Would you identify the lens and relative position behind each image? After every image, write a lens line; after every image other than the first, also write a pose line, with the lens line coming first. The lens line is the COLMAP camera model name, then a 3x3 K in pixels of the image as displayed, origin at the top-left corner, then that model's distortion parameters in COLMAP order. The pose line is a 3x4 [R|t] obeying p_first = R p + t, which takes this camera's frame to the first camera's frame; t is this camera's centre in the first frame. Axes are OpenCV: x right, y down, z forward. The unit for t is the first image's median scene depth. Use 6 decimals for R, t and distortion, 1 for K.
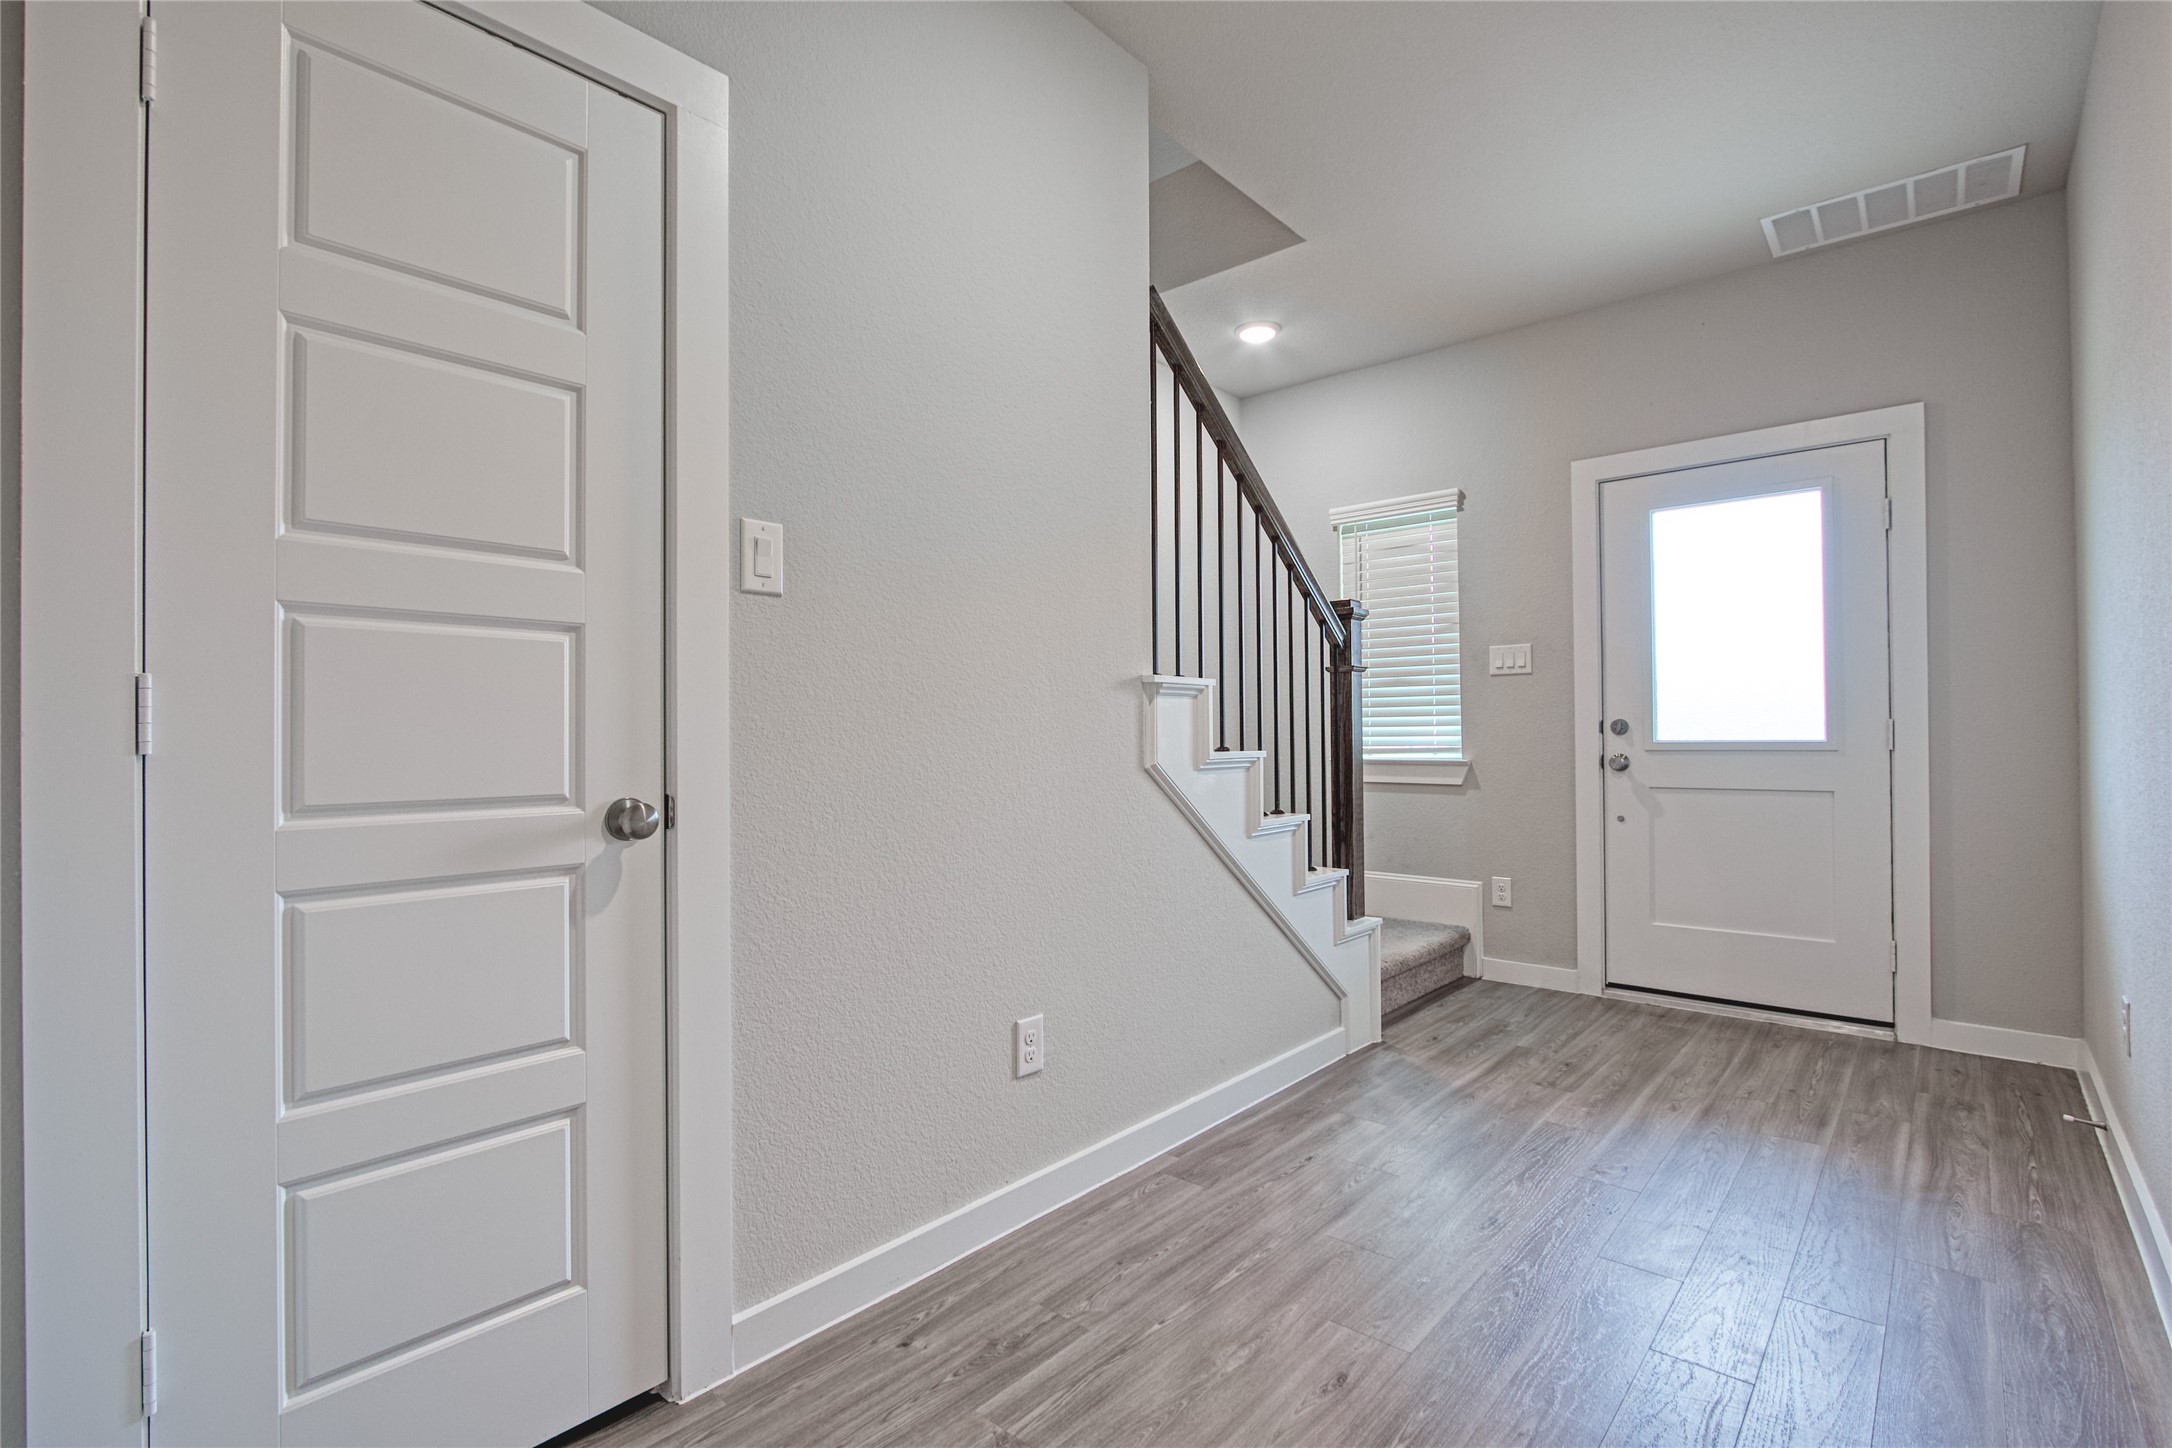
lens RADIAL K [[1028.2, 0, 1080.4], [0, 1028.2, 728.3], [0, 0, 1]] dist [-0.018942, 0.000820]
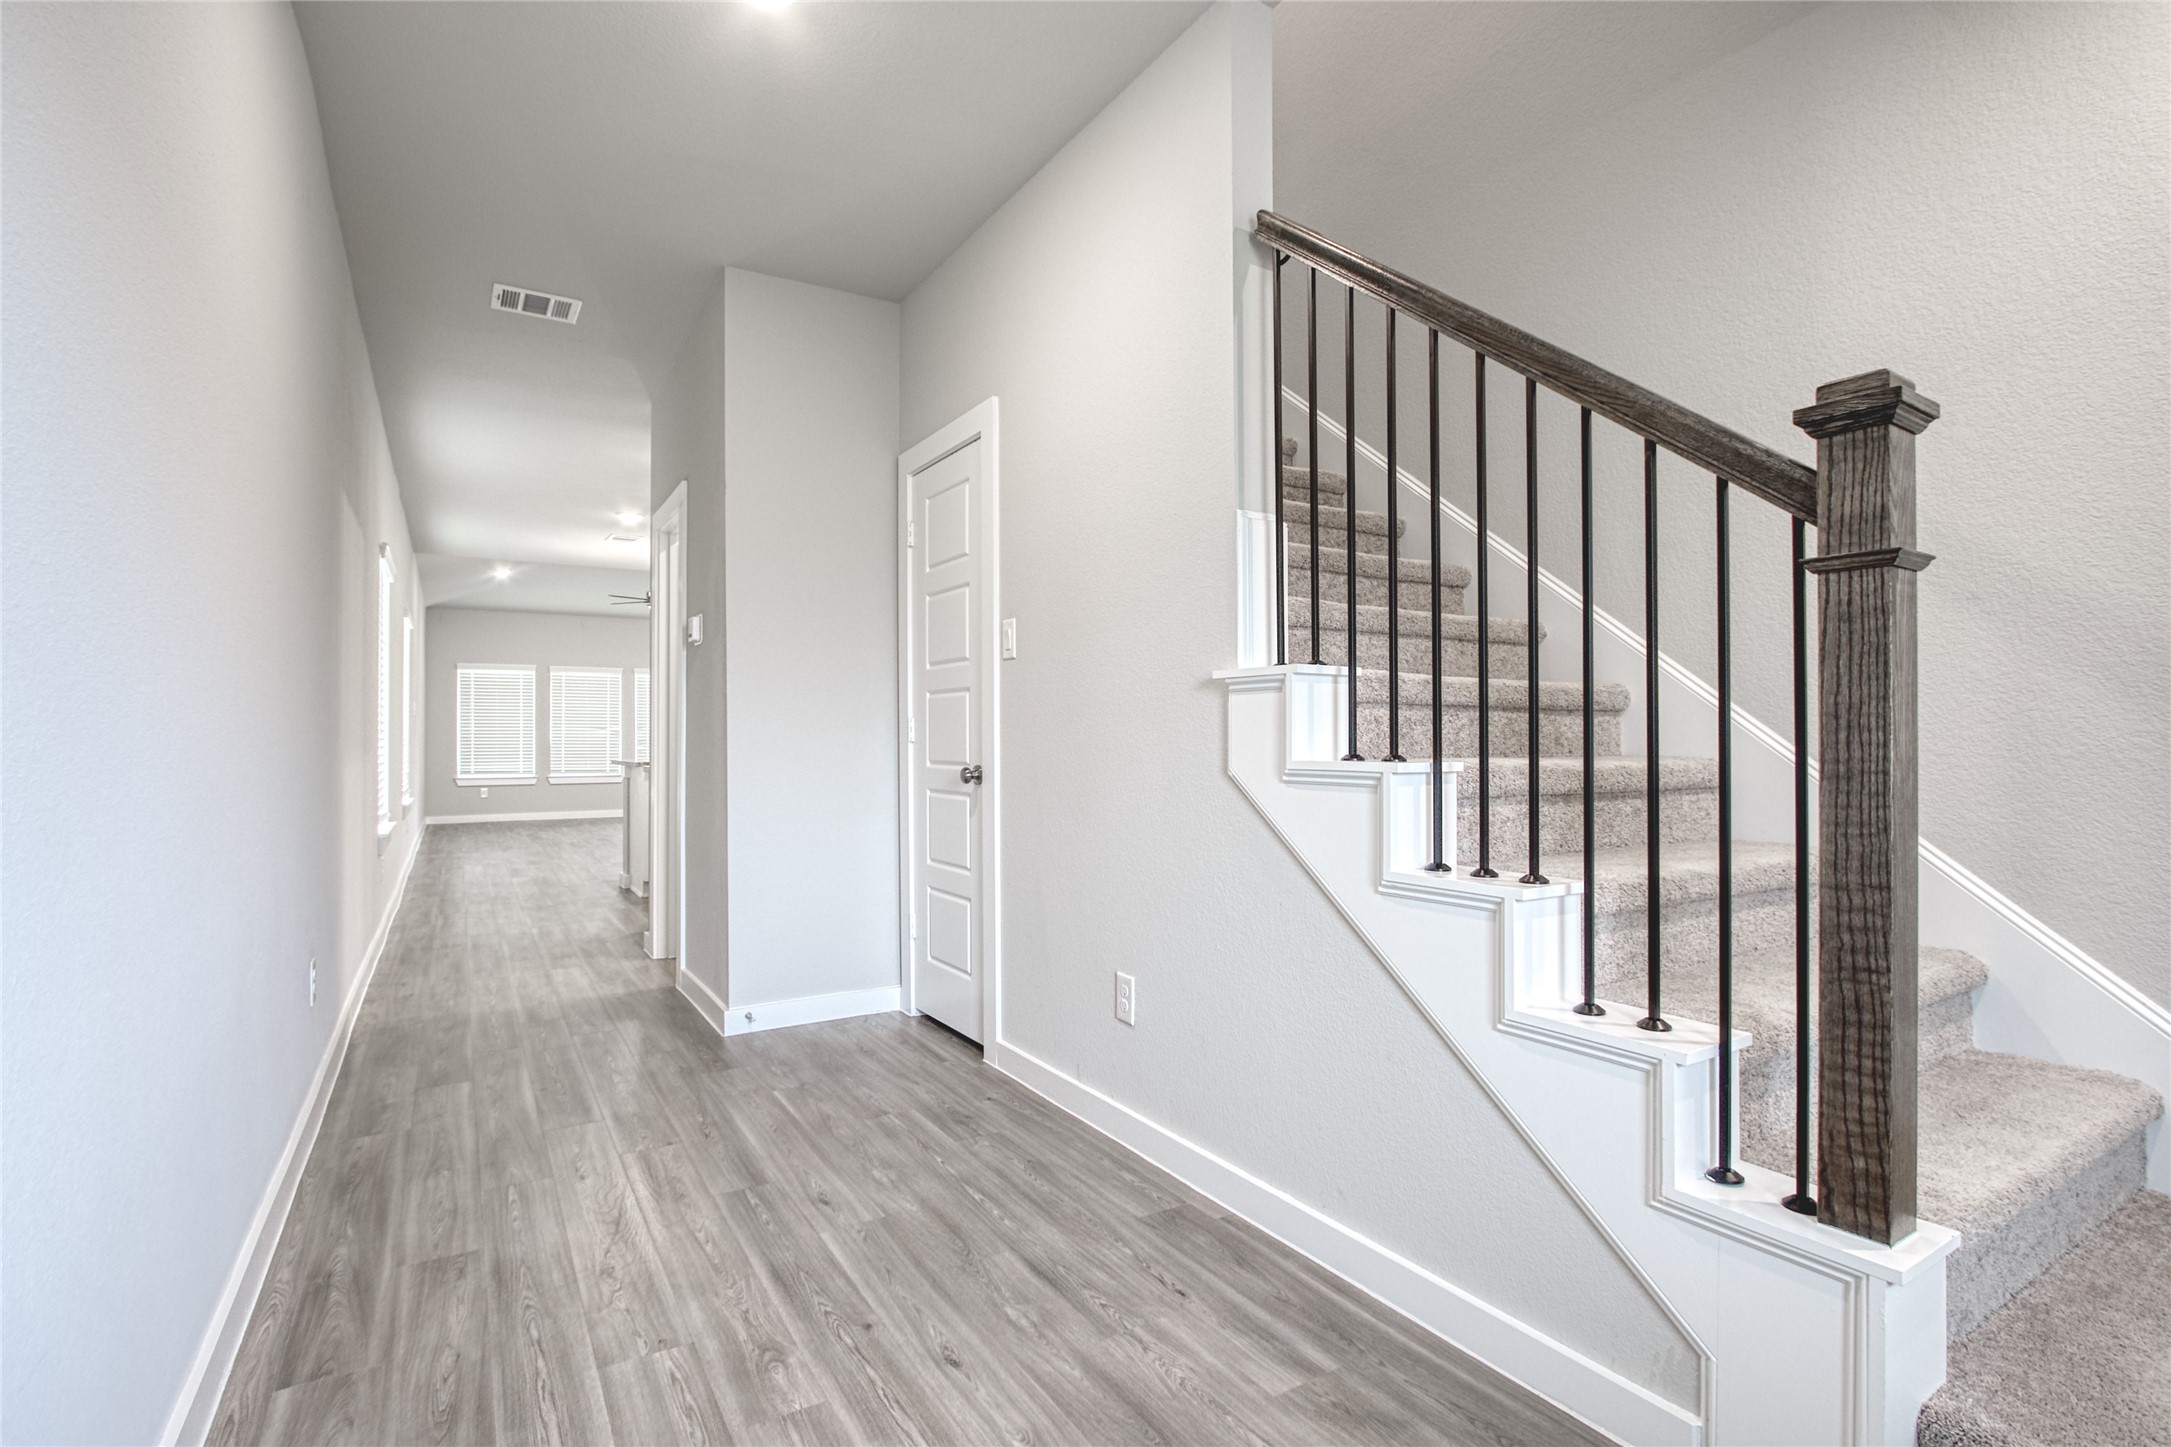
lens RADIAL K [[1027.7, 0, 1065.7], [0, 1027.7, 715.3], [0, 0, 1]] dist [-0.018942, 0.000820]
pose [[-0.319240, -0.017458, -0.947513, 1.097413], [0.007237, 0.999756, -0.020859, 0.005342], [0.947646, -0.013516, -0.319036, 1.306607]]
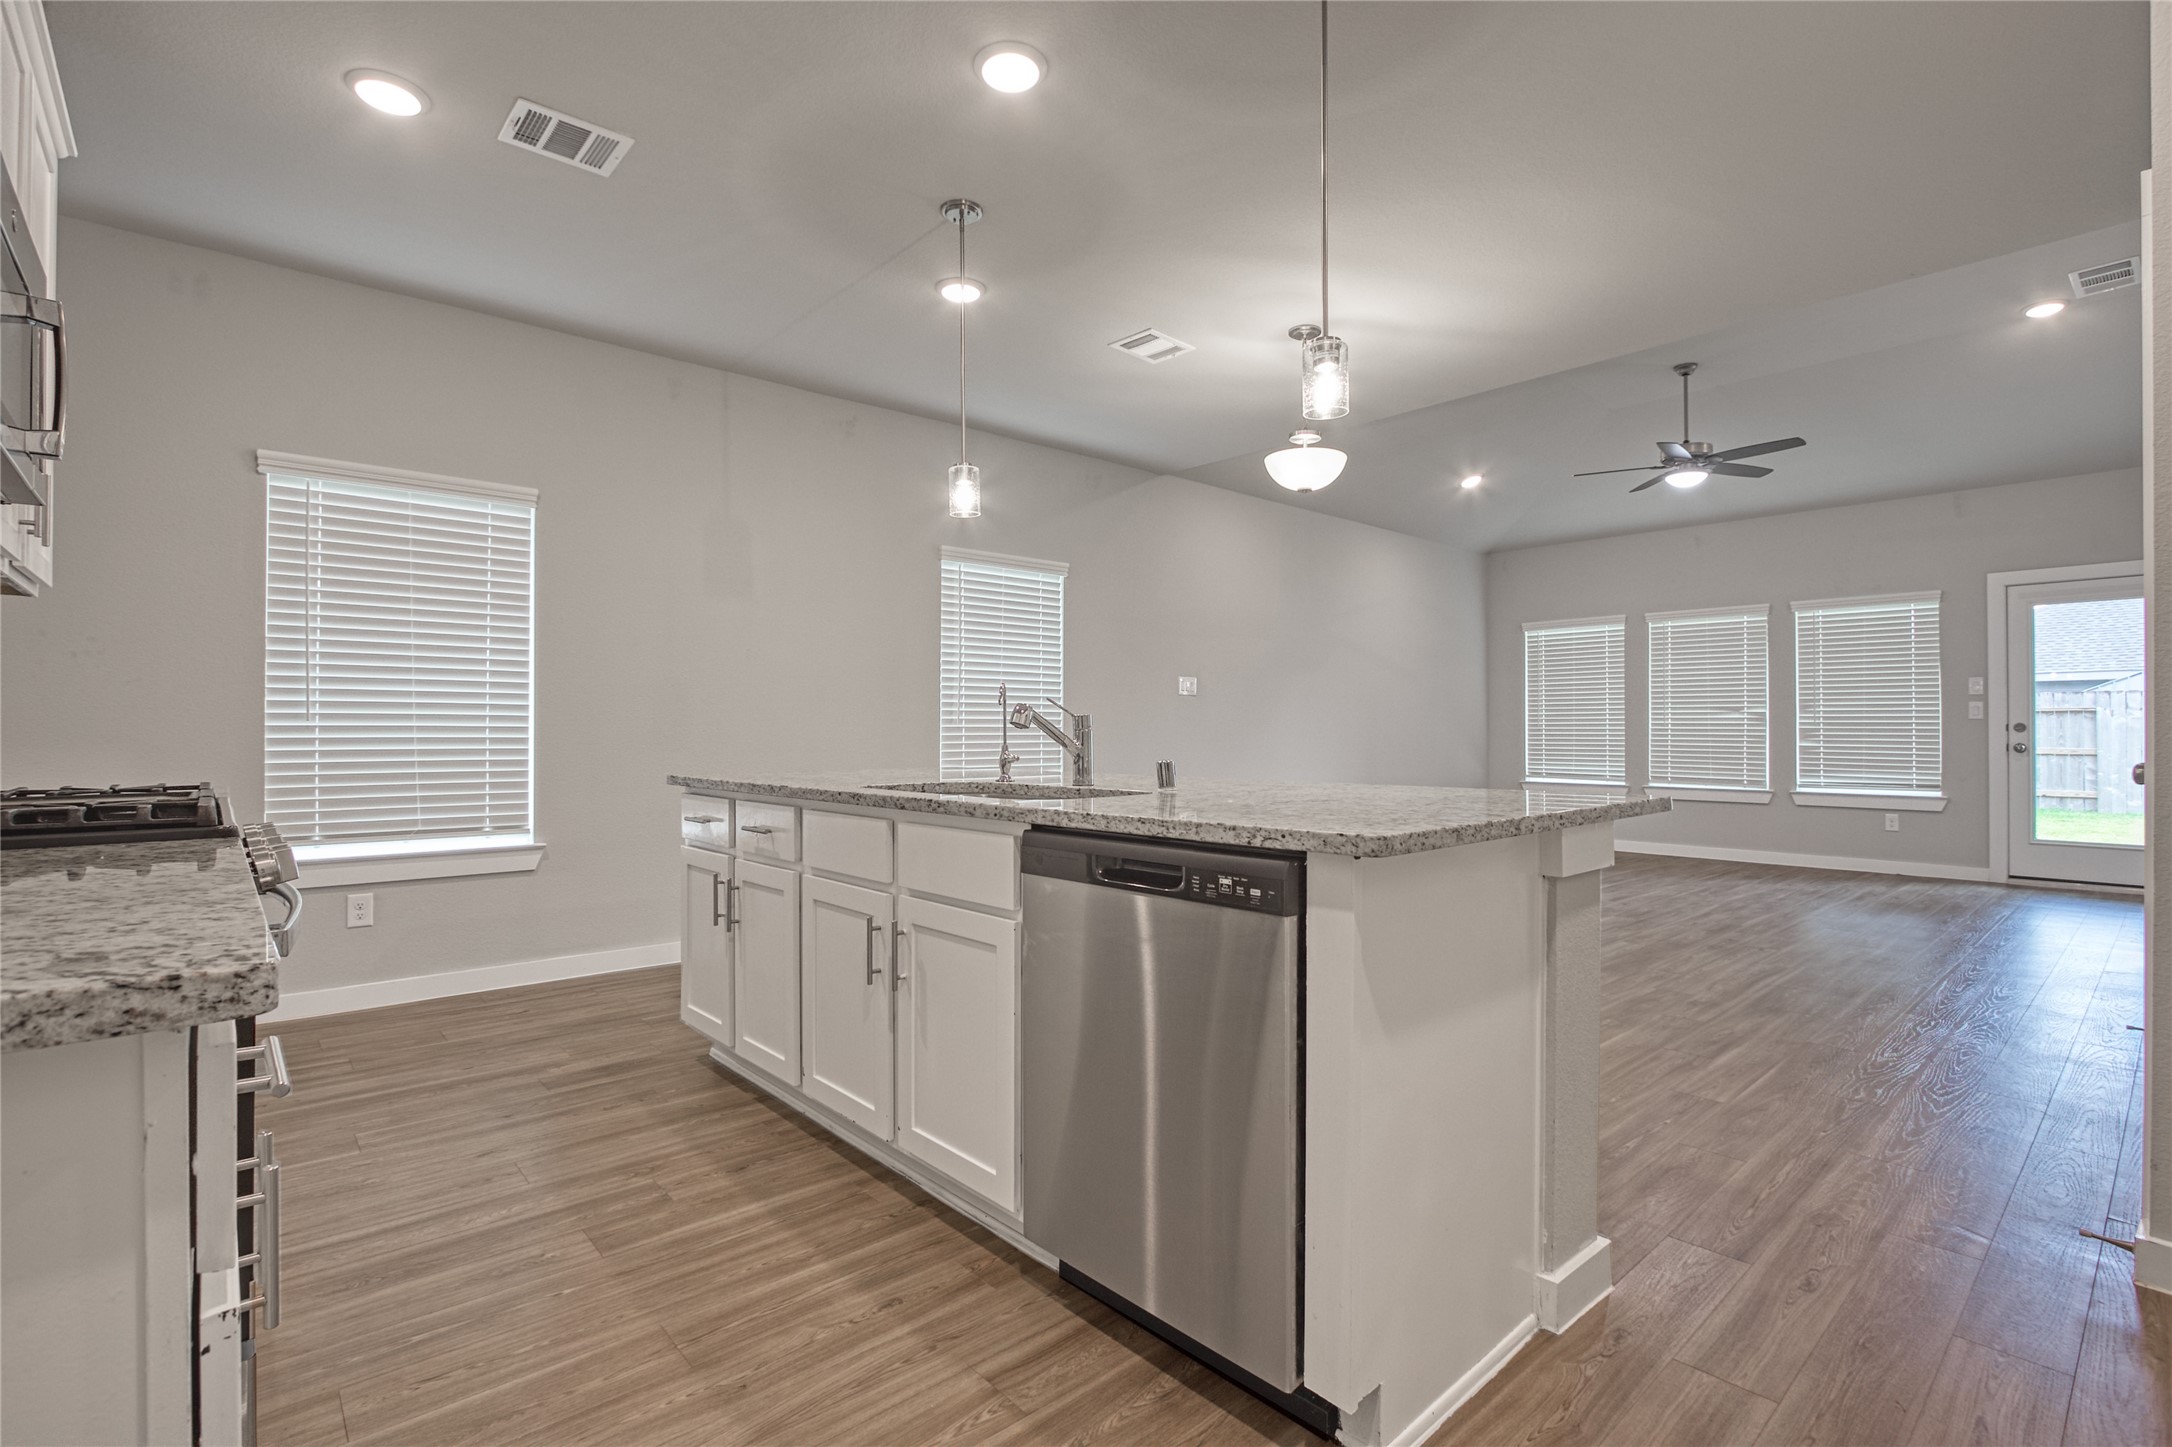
lens RADIAL K [[1005.4, 0, 1076.9], [0, 1005.4, 724.1], [0, 0, 1]] dist [-0.015865, 0.002183]
pose [[-0.986748, 0.002756, 0.162236, 0.988124], [0.000575, 0.999909, -0.013488, 0.006346], [-0.162259, -0.013216, -0.986660, 1.282594]]
